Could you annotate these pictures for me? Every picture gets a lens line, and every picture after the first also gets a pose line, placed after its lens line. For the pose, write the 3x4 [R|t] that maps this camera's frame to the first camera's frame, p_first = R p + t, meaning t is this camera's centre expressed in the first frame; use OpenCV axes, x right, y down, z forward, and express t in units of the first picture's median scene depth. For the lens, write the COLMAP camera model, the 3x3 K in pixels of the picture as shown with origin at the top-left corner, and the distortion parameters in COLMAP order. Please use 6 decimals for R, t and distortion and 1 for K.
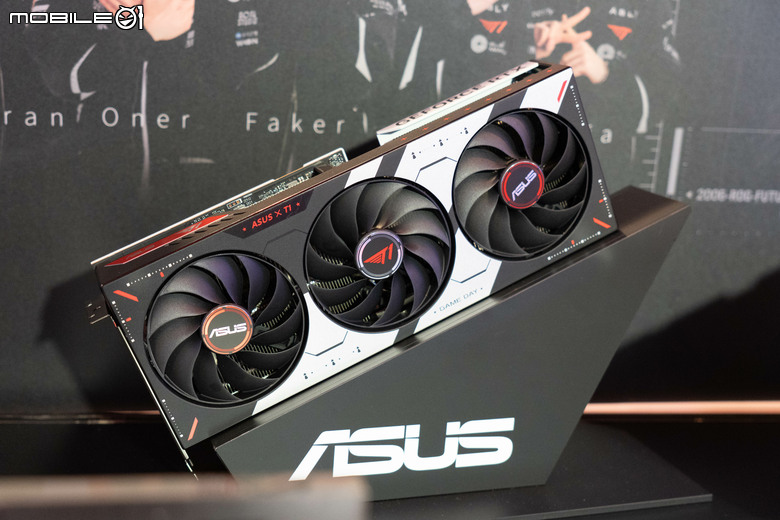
lens RADIAL K [[1047.7, 0, 390.0], [0, 1047.7, 260.0], [0, 0, 1]] dist [-0.007113, -0.006020]
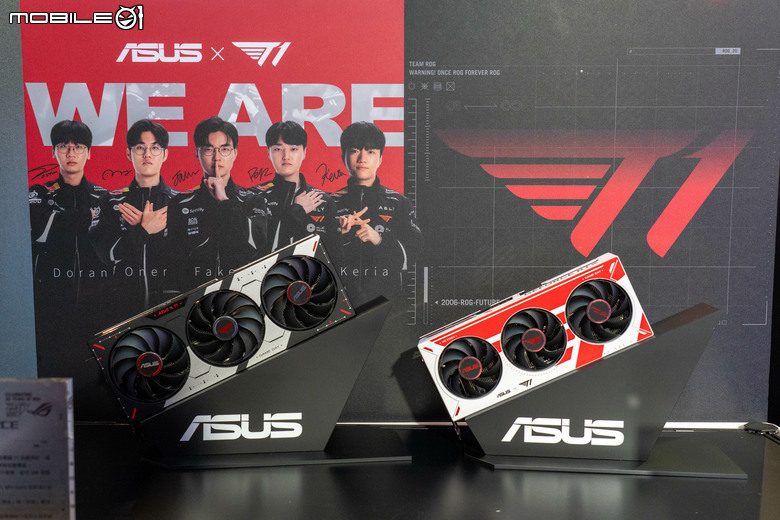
lens RADIAL K [[761.6, 0, 390.0], [0, 761.6, 260.0], [0, 0, 1]] dist [0.004005, -0.000051]
pose [[0.985558, -0.045719, -0.163050, 0.541942], [0.014533, 0.982147, -0.187551, 0.144622], [0.168714, 0.182473, 0.968628, -0.410152]]
